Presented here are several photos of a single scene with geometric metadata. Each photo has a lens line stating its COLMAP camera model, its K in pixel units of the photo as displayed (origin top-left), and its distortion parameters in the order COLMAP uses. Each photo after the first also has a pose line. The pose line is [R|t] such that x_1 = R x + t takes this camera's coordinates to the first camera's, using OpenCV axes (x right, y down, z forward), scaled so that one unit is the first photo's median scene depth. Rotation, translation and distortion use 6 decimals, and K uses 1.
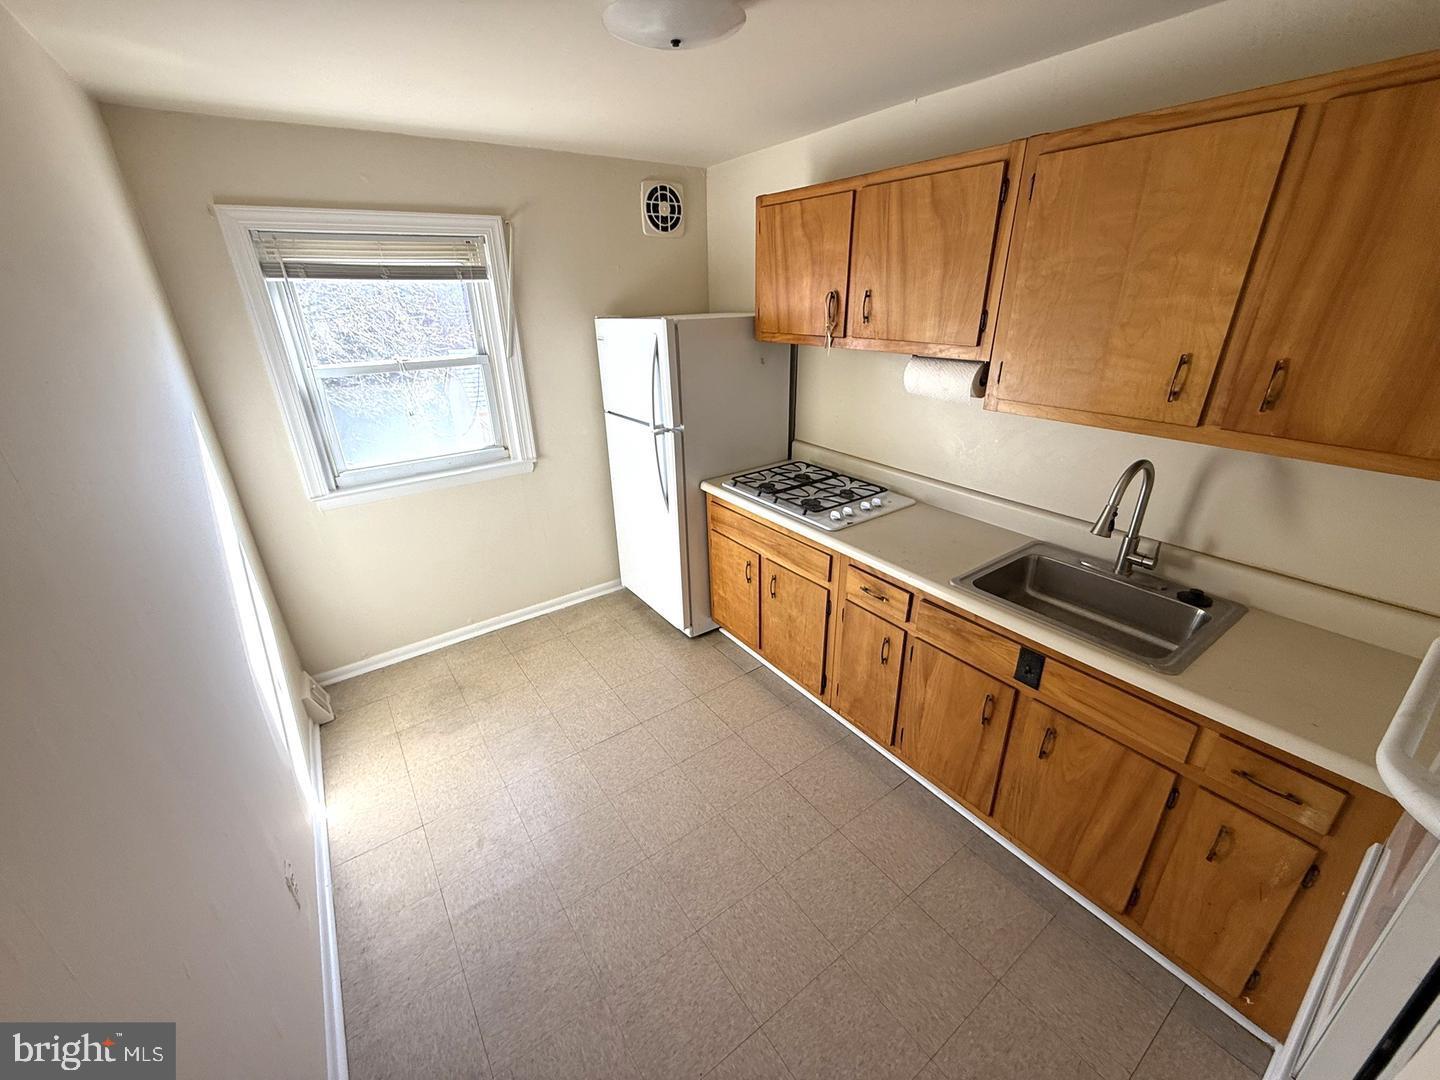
lens RADIAL K [[577.7, 0, 715.5], [0, 577.7, 538.2], [0, 0, 1]] dist [0.003398, 0.000051]
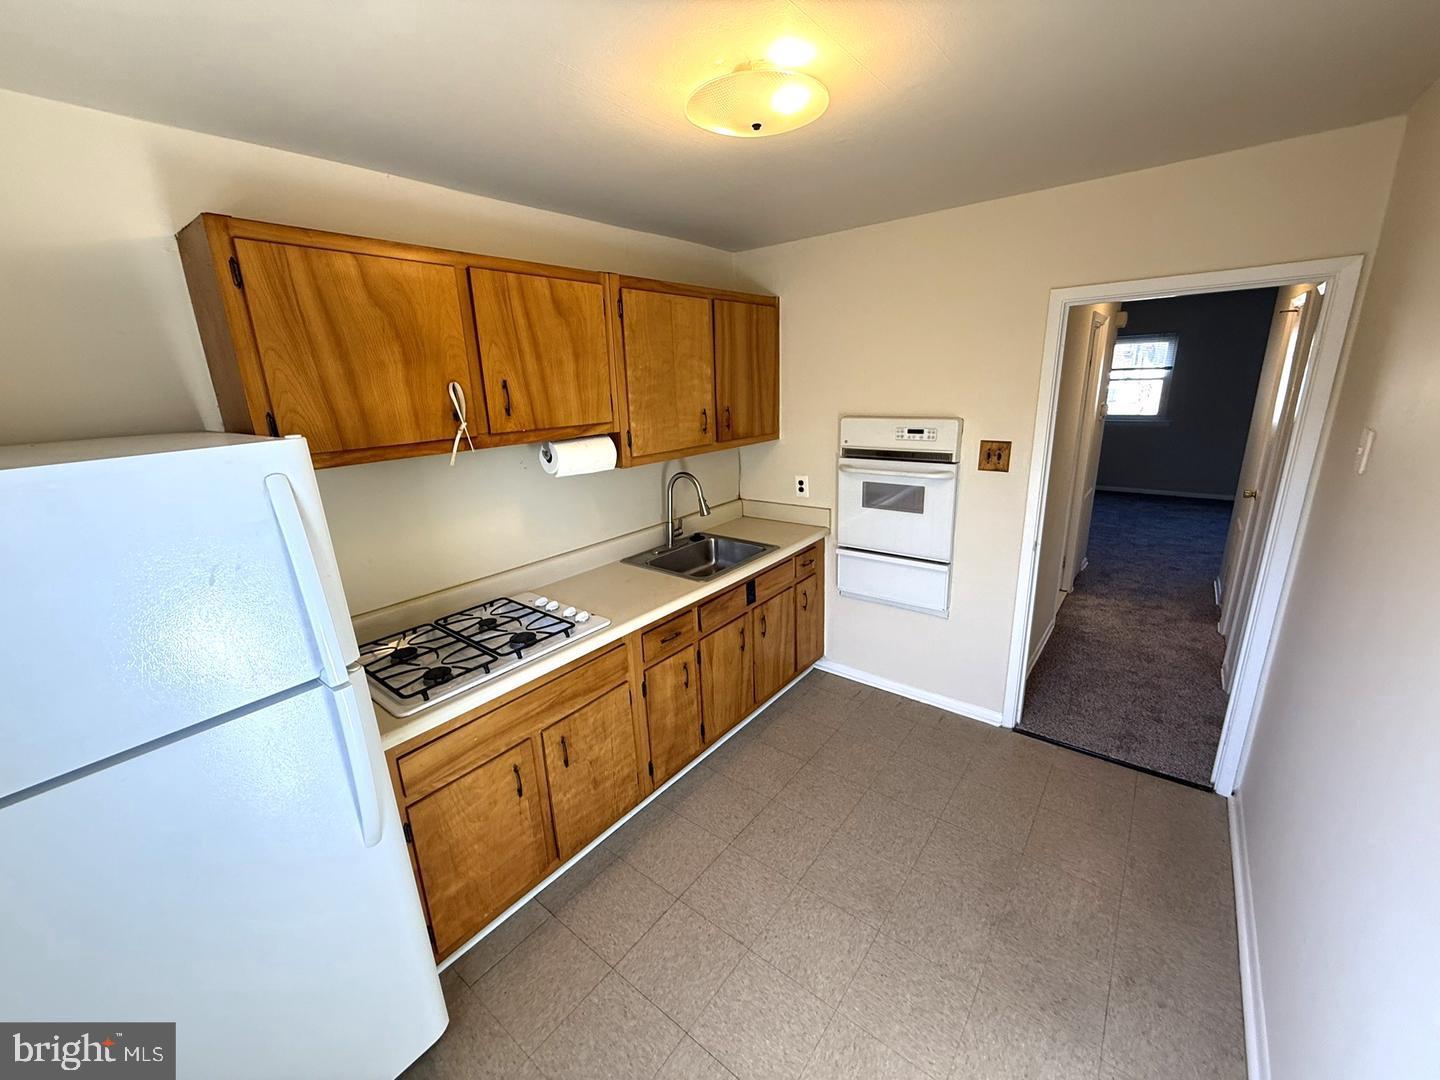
lens RADIAL K [[577.7, 0, 713.6], [0, 577.7, 538.4], [0, 0, 1]] dist [0.003398, 0.000051]
pose [[-0.285573, -0.225910, 0.931350, -0.774570], [0.419184, 0.844481, 0.333371, -0.418895], [-0.861819, 0.485609, -0.146463, 1.055589]]
